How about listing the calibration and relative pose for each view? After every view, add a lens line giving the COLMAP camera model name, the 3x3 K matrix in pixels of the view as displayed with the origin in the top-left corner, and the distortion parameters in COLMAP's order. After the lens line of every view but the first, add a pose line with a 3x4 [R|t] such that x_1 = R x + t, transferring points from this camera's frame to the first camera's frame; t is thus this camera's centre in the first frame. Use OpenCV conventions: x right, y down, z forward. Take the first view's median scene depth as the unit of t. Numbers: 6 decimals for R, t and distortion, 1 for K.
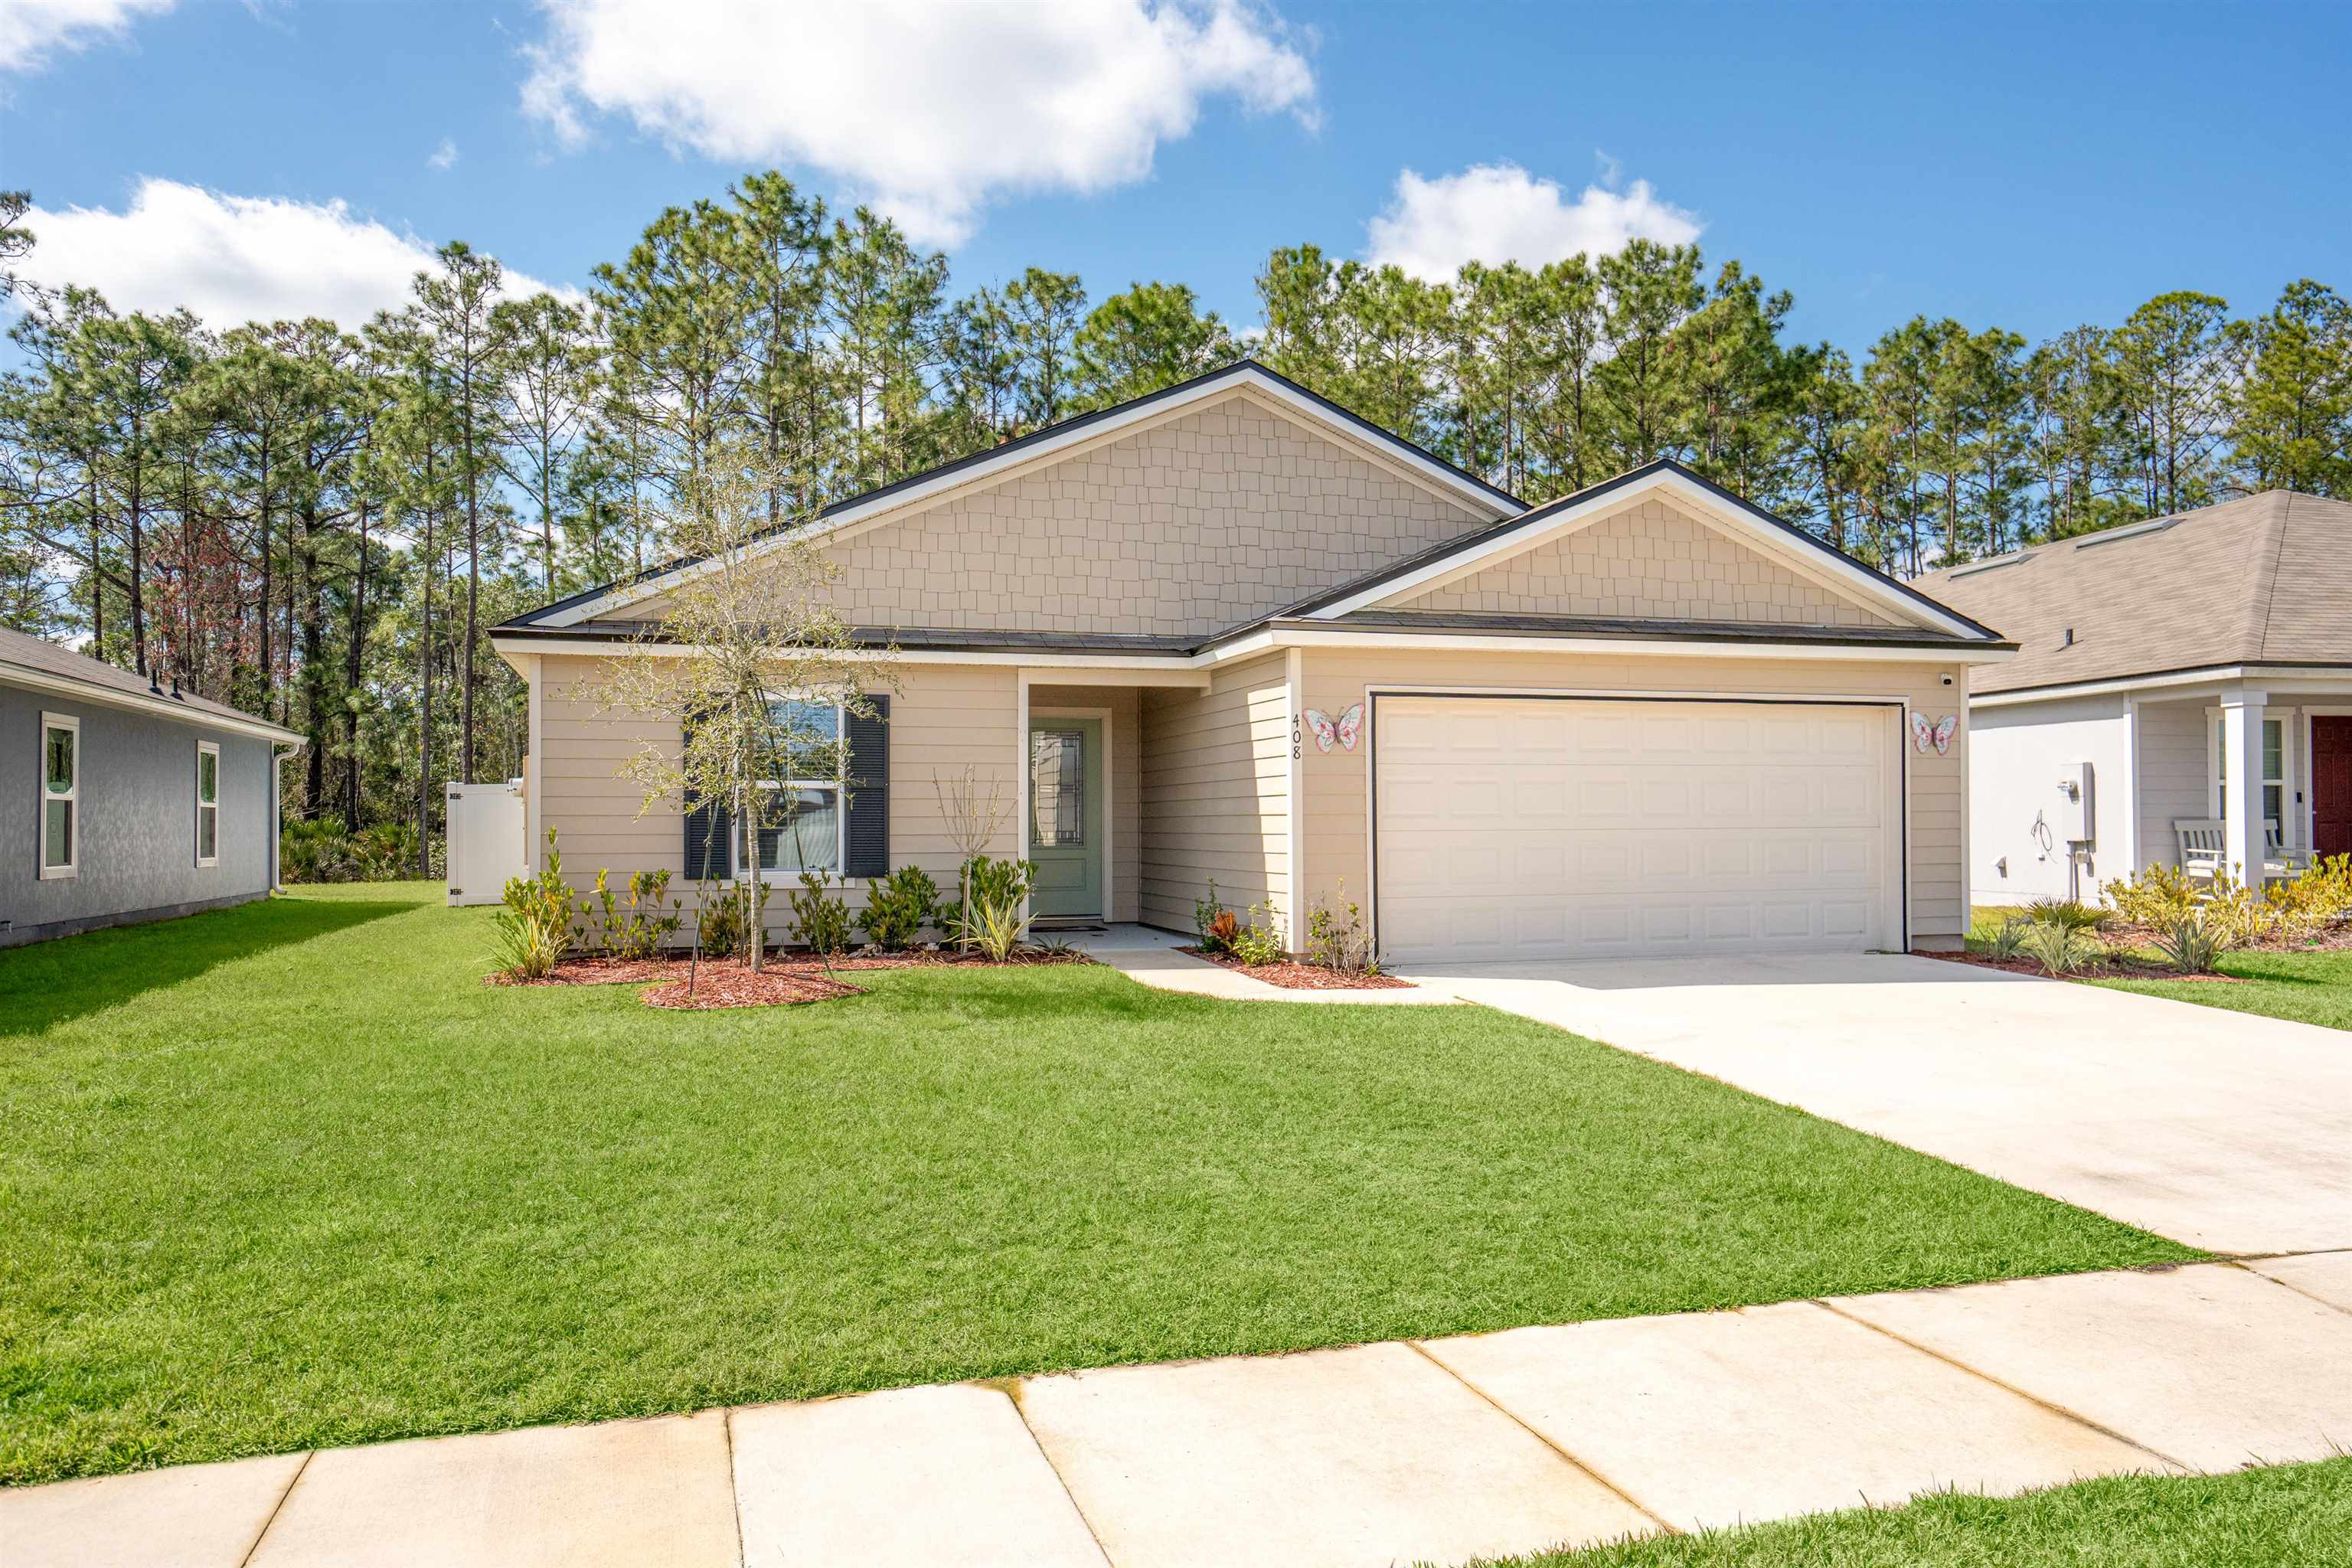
lens RADIAL K [[1738.2, 0, 1148.2], [0, 1738.2, 912.5], [0, 0, 1]] dist [0.012188, 0.026935]
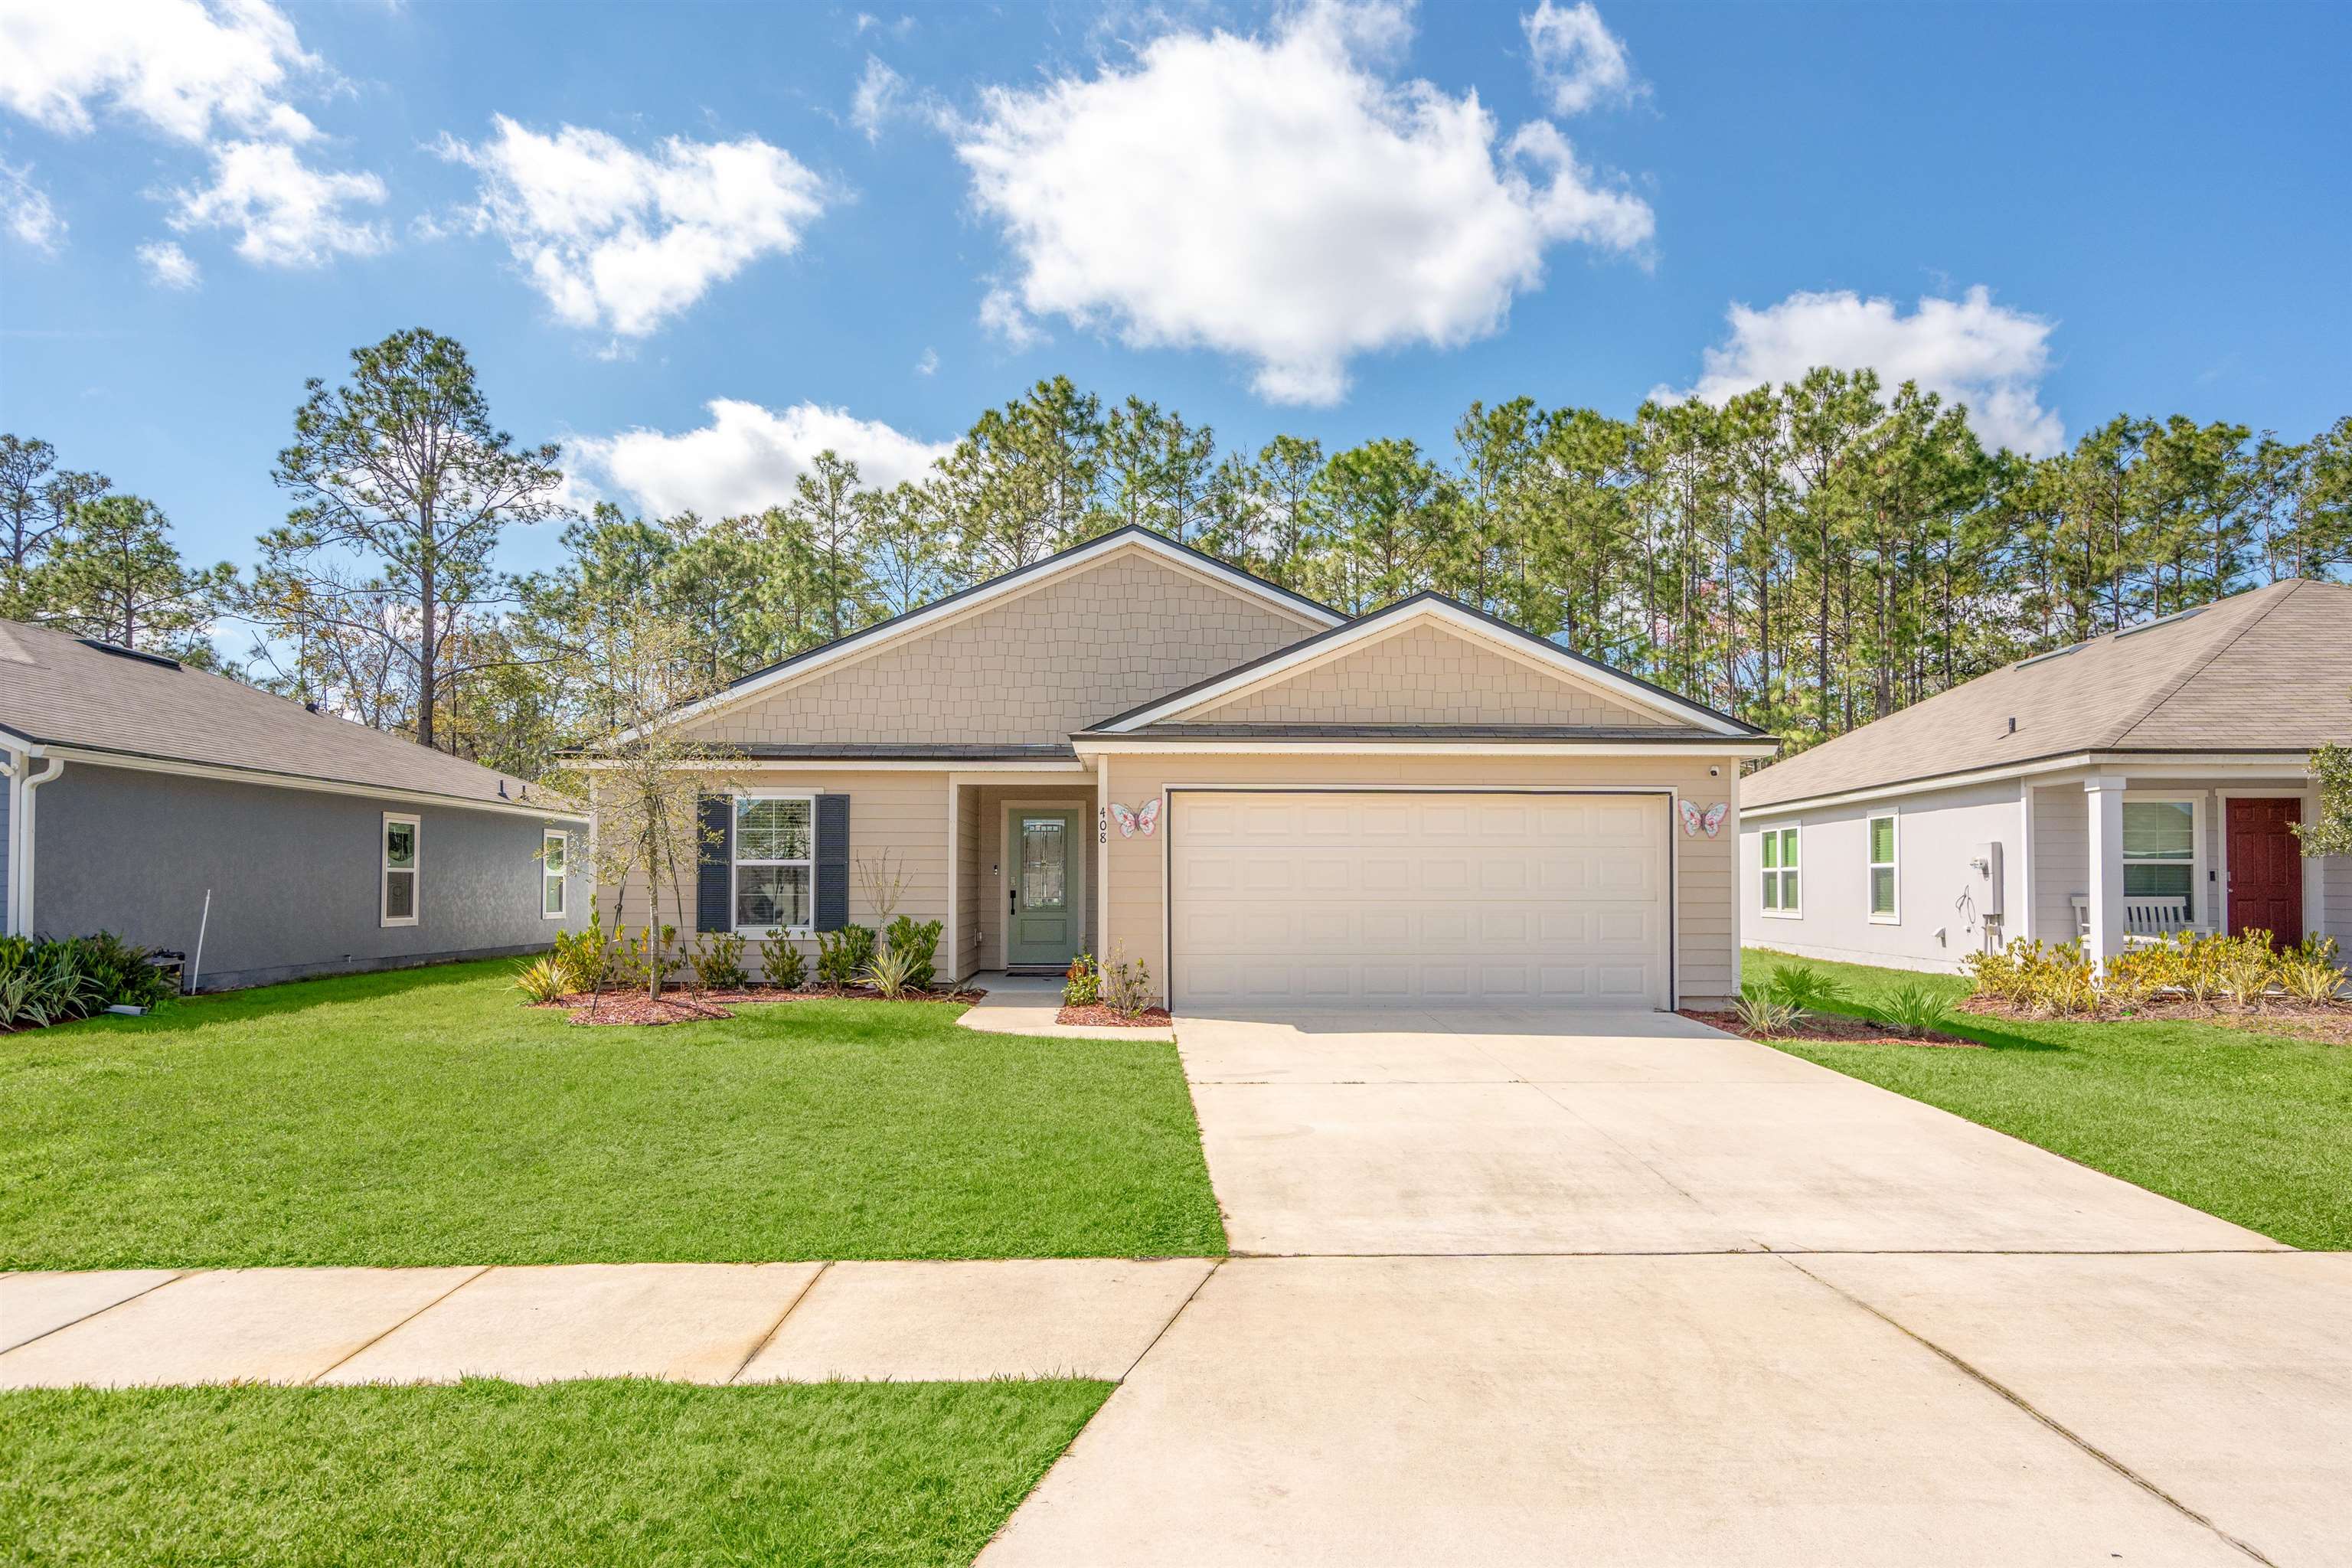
lens RADIAL K [[1448.3, 0, 1140.7], [0, 1448.3, 956.0], [0, 0, 1]] dist [0.009187, -0.006893]
pose [[0.966100, 0.017865, -0.257550, 0.265582], [-0.018915, 0.999820, -0.001599, -0.004055], [0.257475, 0.006416, 0.966264, -0.002343]]
